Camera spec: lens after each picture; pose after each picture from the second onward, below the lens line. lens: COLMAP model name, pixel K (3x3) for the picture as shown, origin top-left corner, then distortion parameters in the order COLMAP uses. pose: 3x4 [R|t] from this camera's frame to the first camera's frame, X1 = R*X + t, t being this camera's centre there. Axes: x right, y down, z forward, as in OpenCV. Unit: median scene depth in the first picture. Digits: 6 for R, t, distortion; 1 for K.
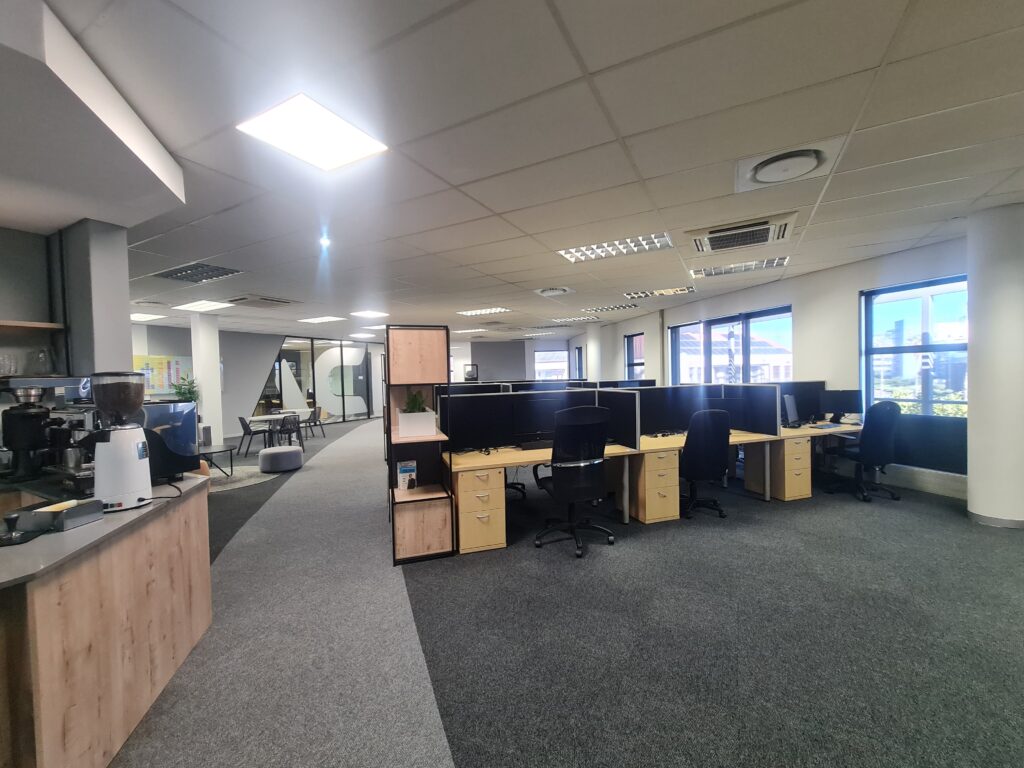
lens RADIAL K [[417.3, 0, 515.6], [0, 417.3, 386.0], [0, 0, 1]] dist [-0.009141, -0.000040]
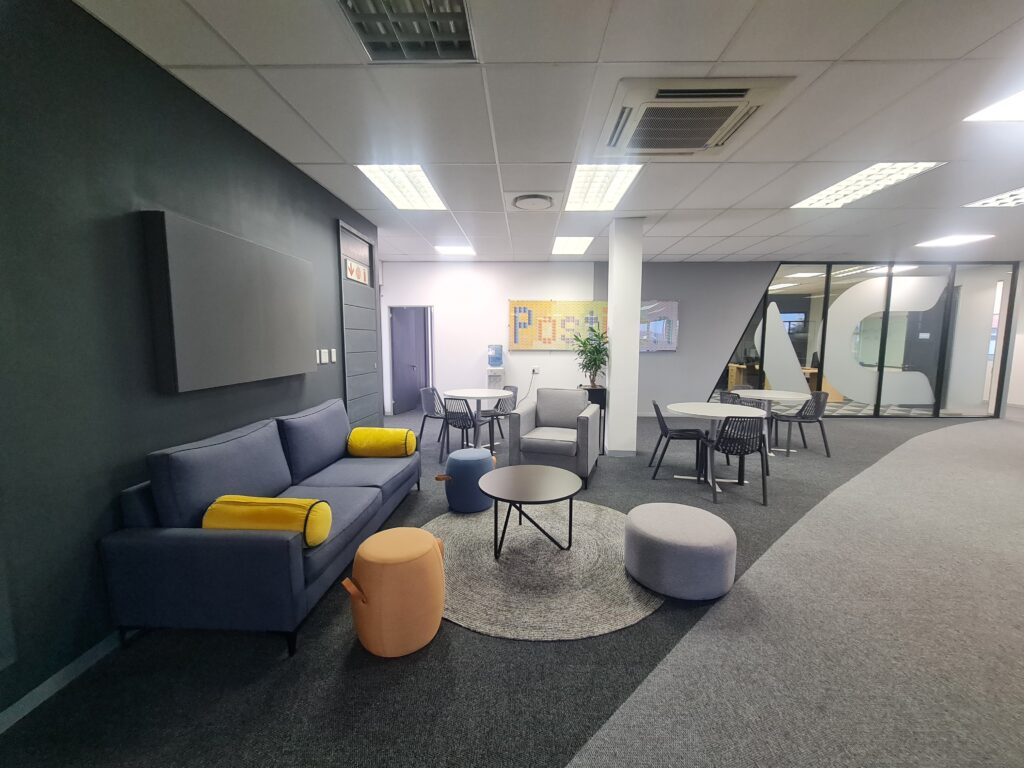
lens RADIAL K [[417.3, 0, 515.6], [0, 417.3, 386.0], [0, 0, 1]] dist [-0.009141, -0.000040]
pose [[0.452734, 0.125274, -0.882801, -0.149665], [-0.035058, 0.991816, 0.122765, -0.003296], [0.890956, -0.024631, 0.453421, 0.329781]]
